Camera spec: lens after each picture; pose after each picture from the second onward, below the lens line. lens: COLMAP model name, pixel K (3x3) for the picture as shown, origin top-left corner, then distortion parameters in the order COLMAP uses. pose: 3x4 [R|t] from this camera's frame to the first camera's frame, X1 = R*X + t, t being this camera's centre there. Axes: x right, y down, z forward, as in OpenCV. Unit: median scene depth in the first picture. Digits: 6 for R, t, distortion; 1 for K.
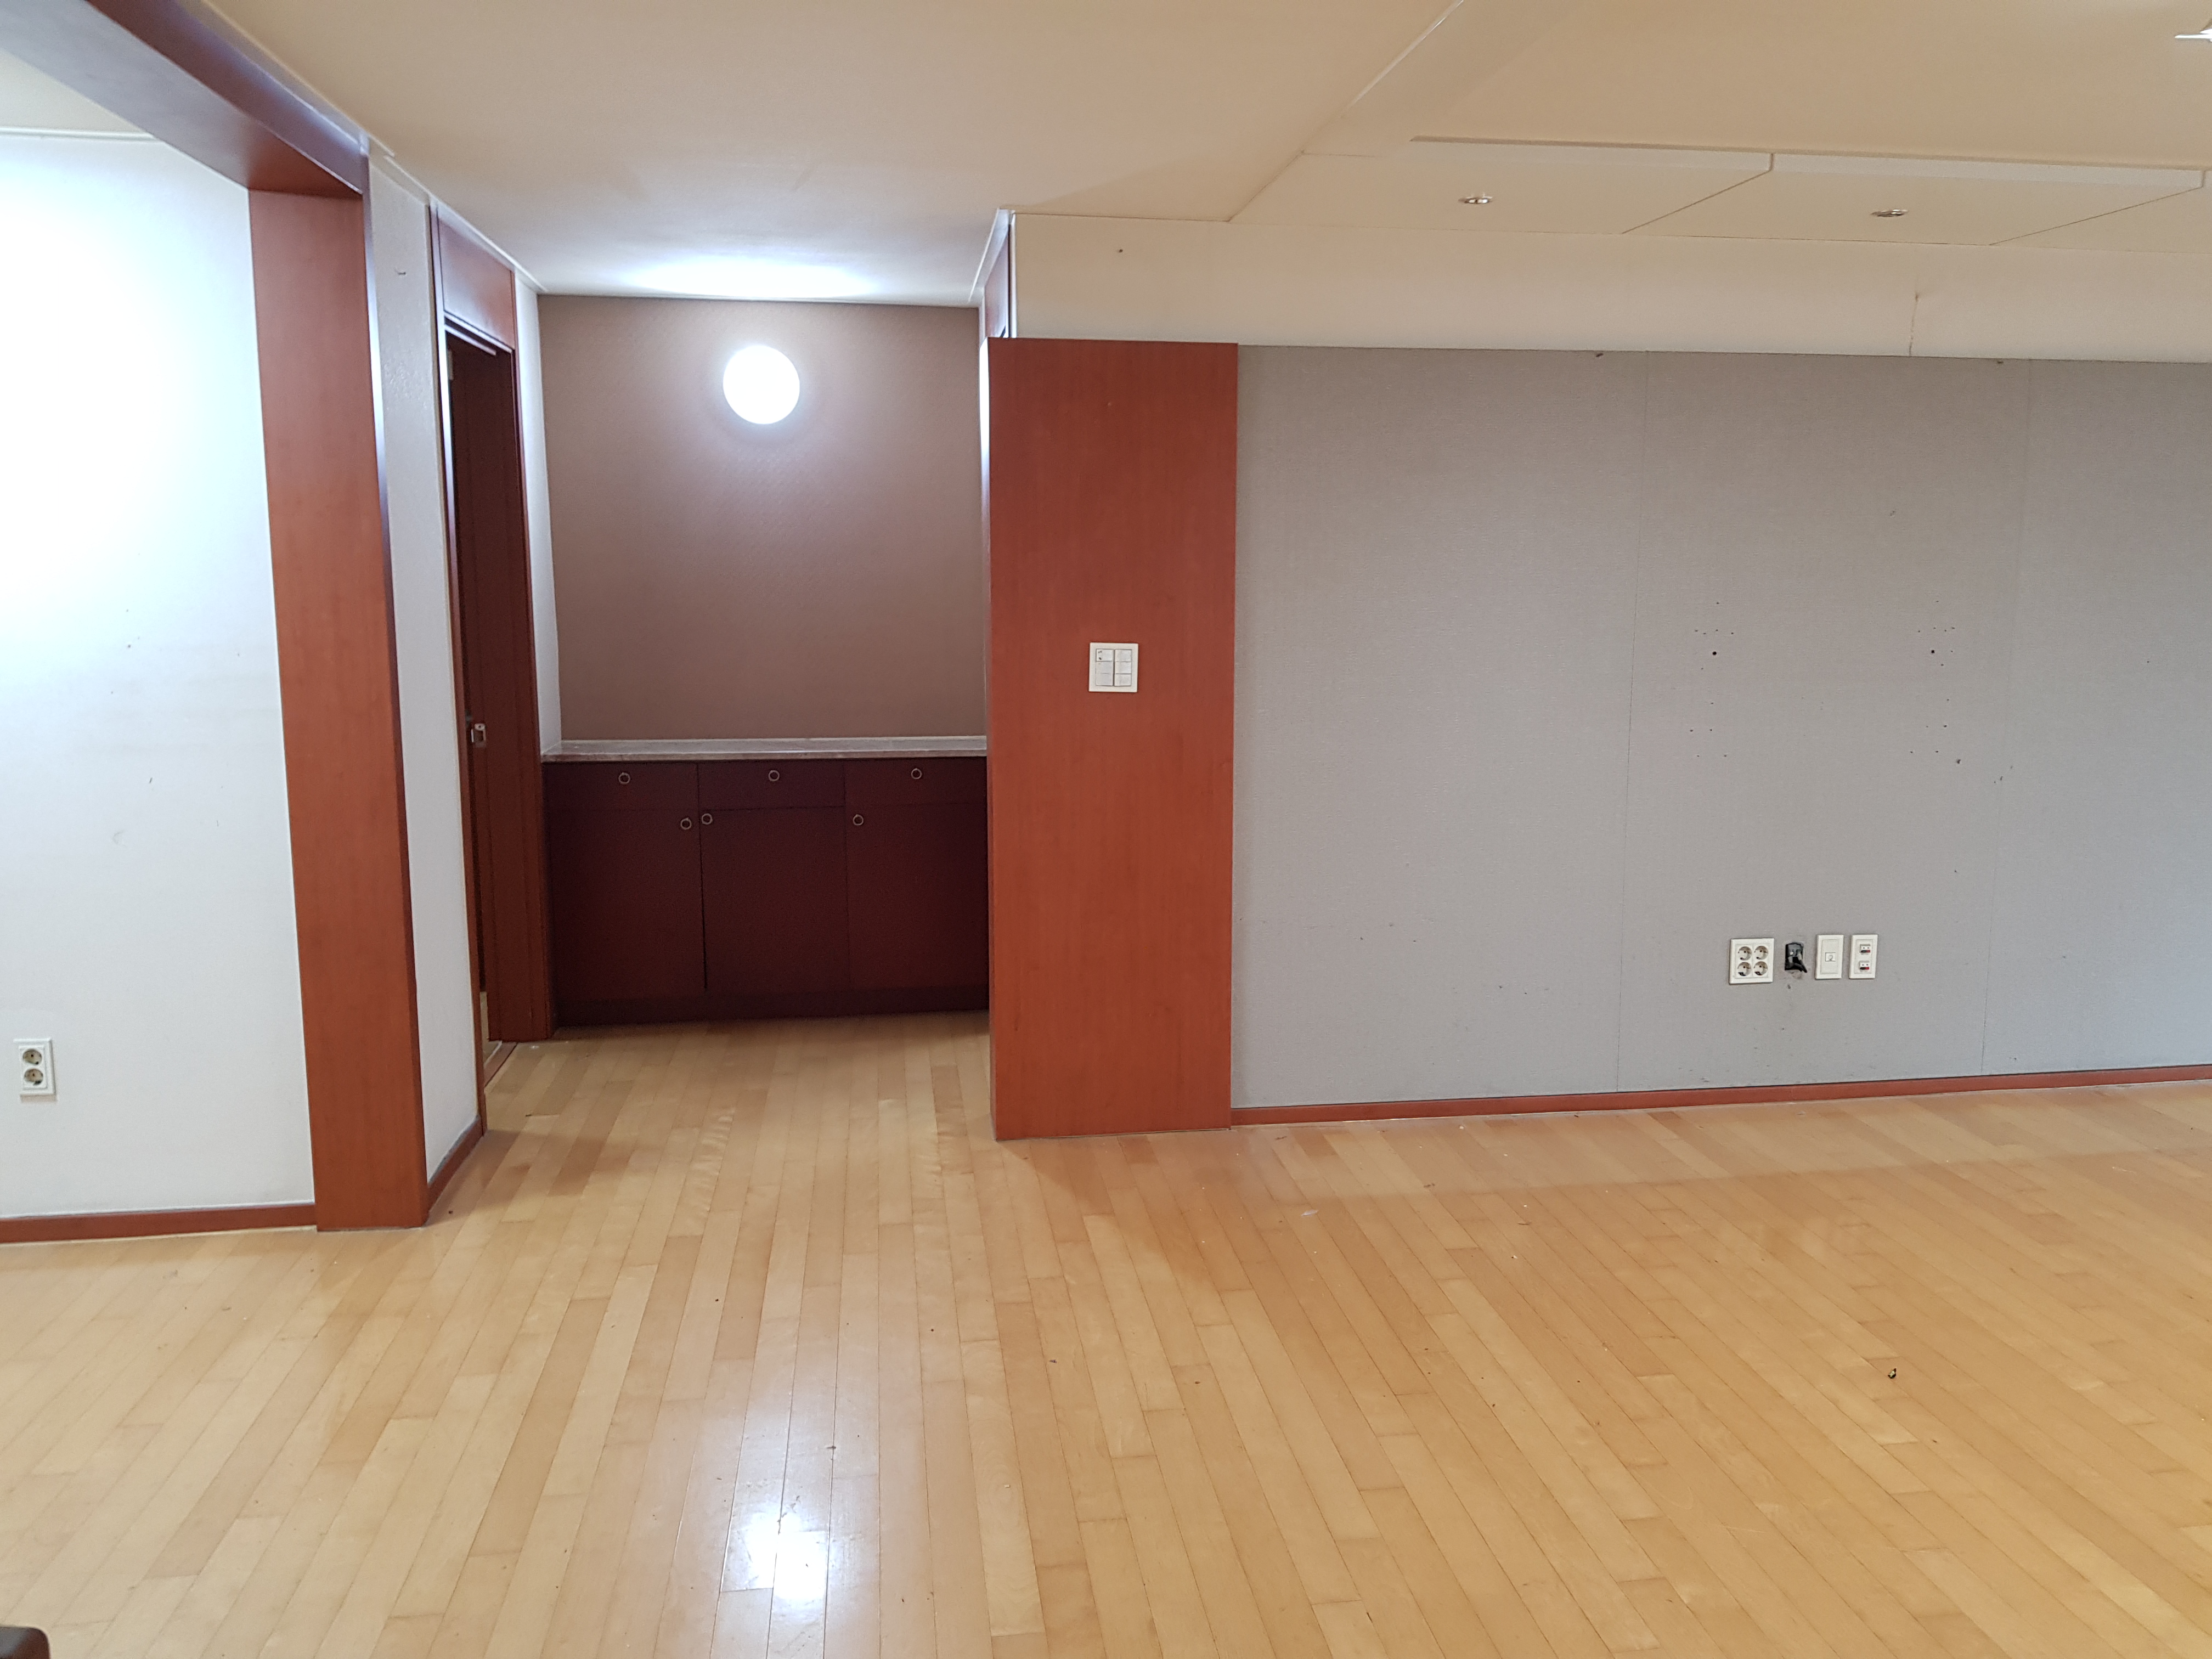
lens RADIAL K [[1735.5, 0, 1151.2], [0, 1735.5, 820.9], [0, 0, 1]] dist [0.092718, -0.157942]
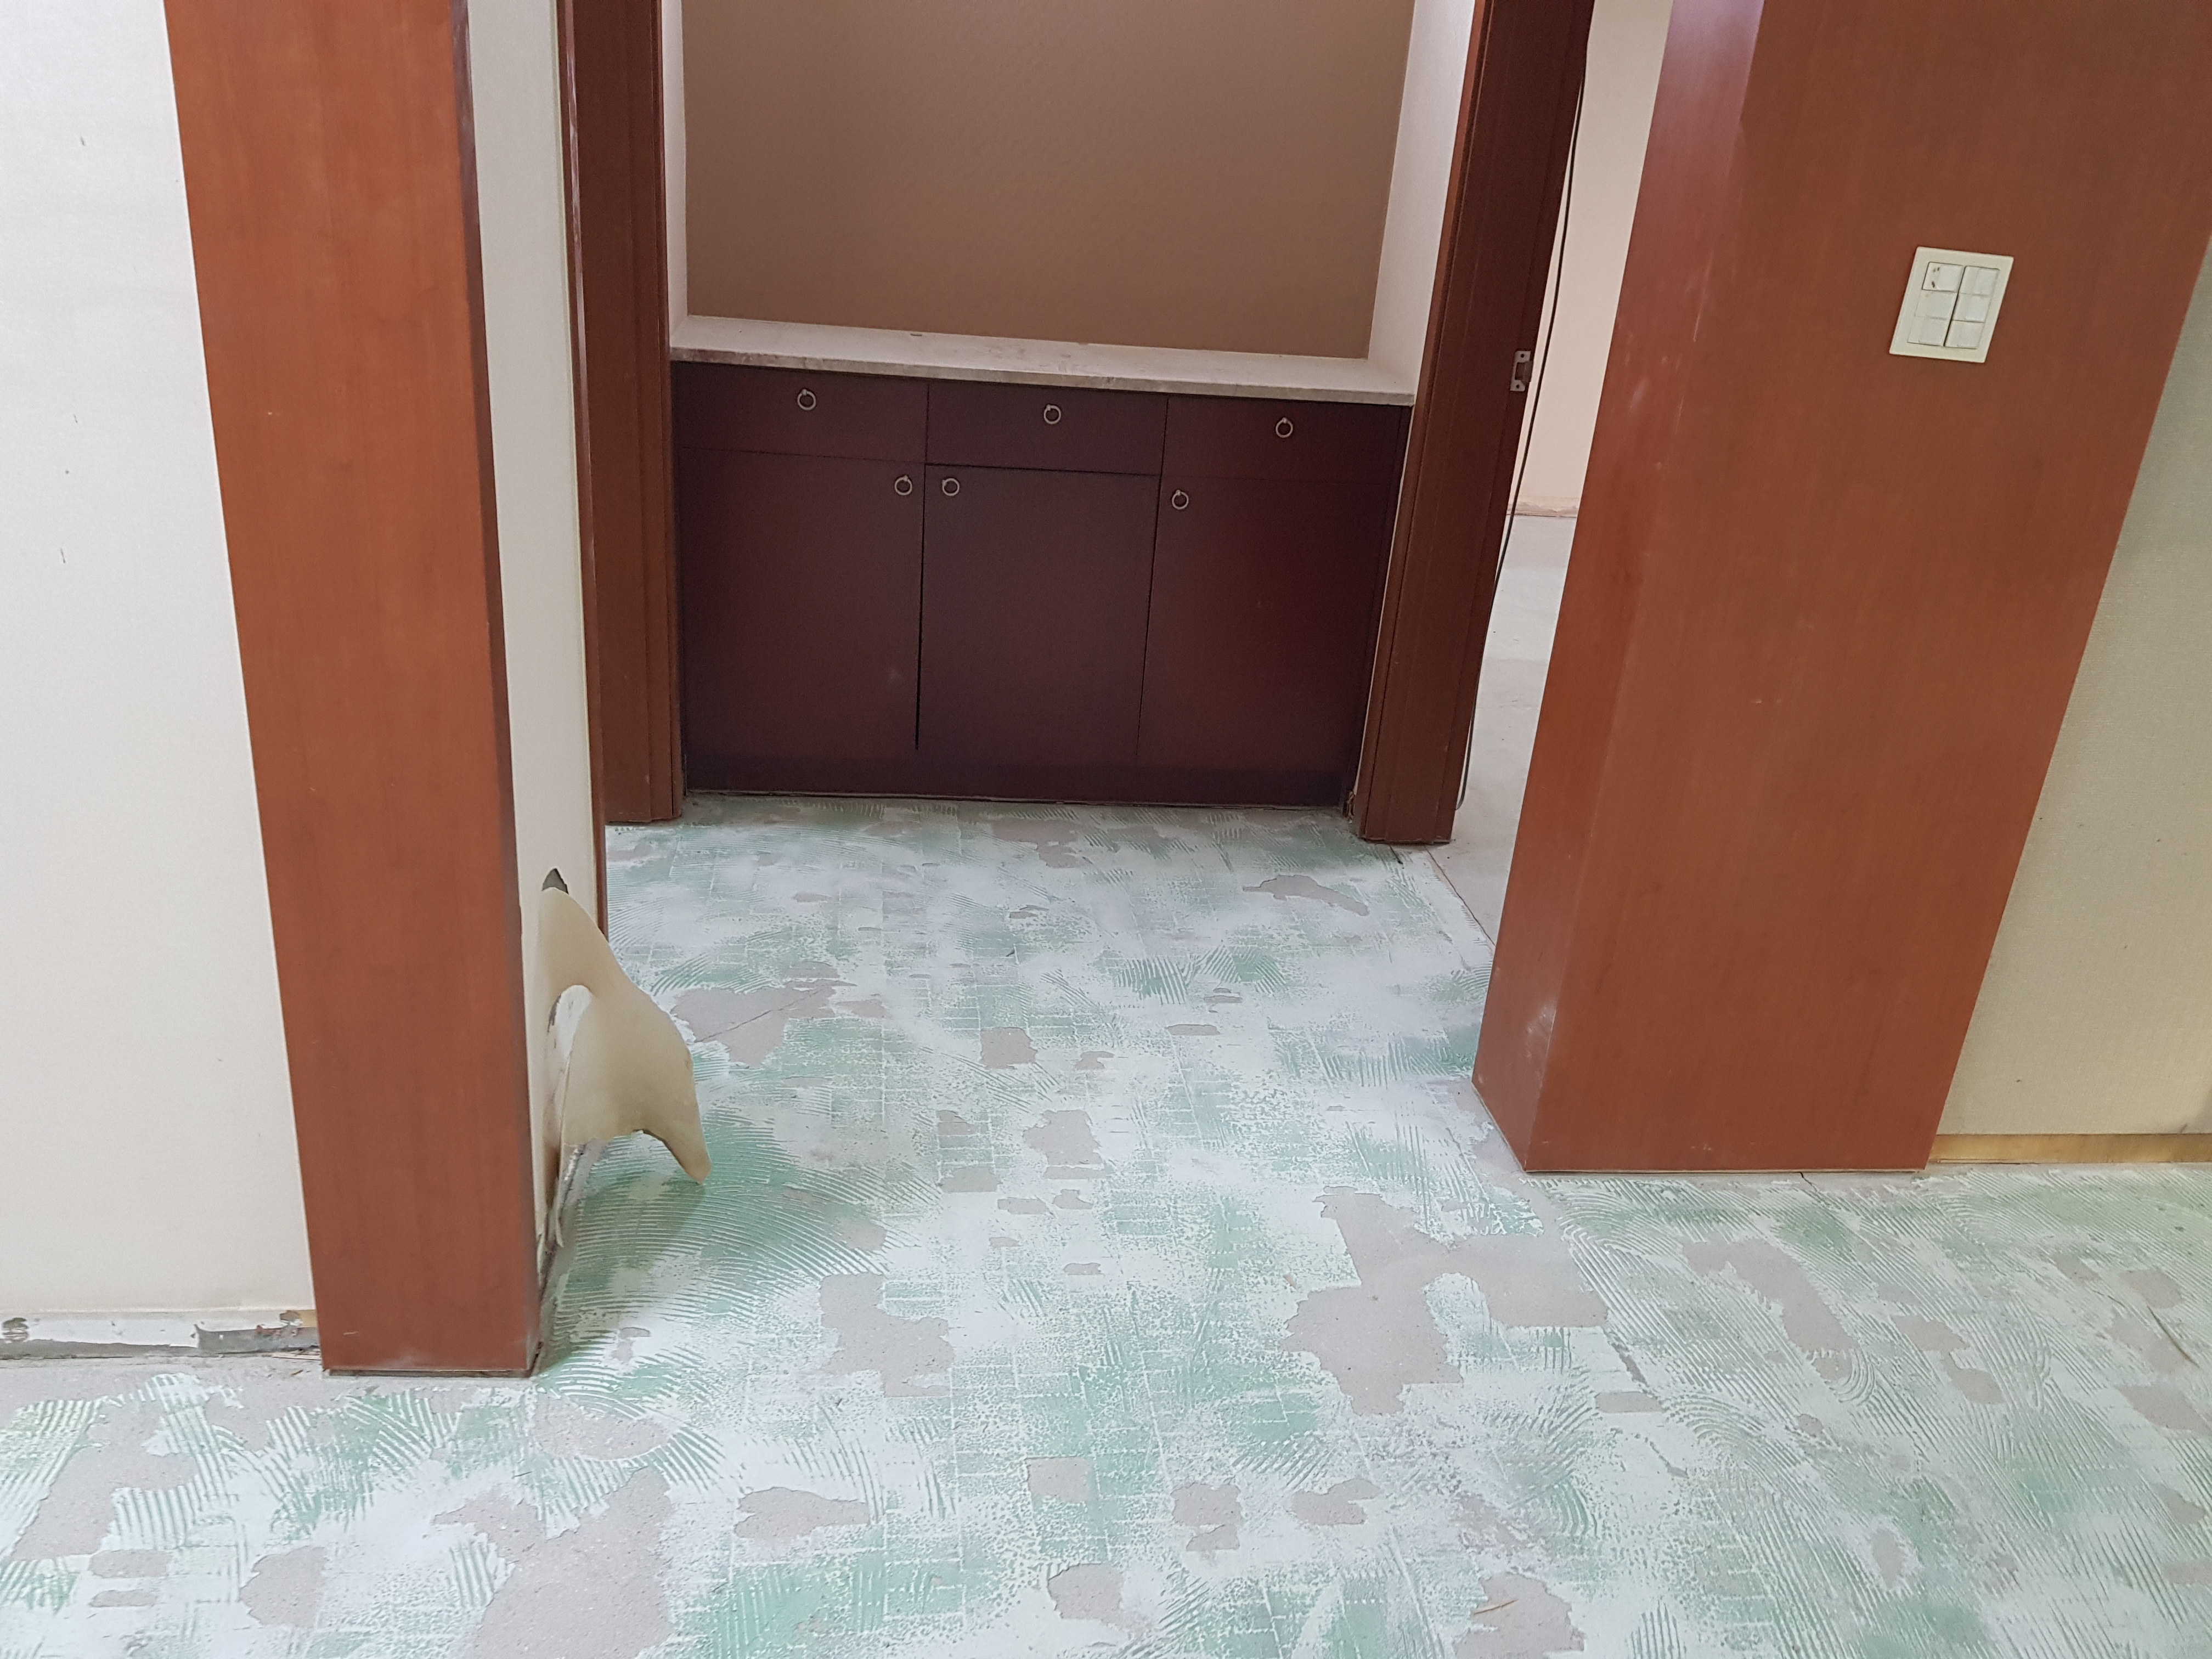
lens RADIAL K [[1733.6, 0, 1097.5], [0, 1733.6, 809.7], [0, 0, 1]] dist [0.079961, -0.115466]
pose [[0.996313, 0.085621, -0.005421, -0.228045], [-0.081636, 0.965577, 0.246973, -0.053307], [0.026380, -0.245620, 0.969007, 0.482767]]
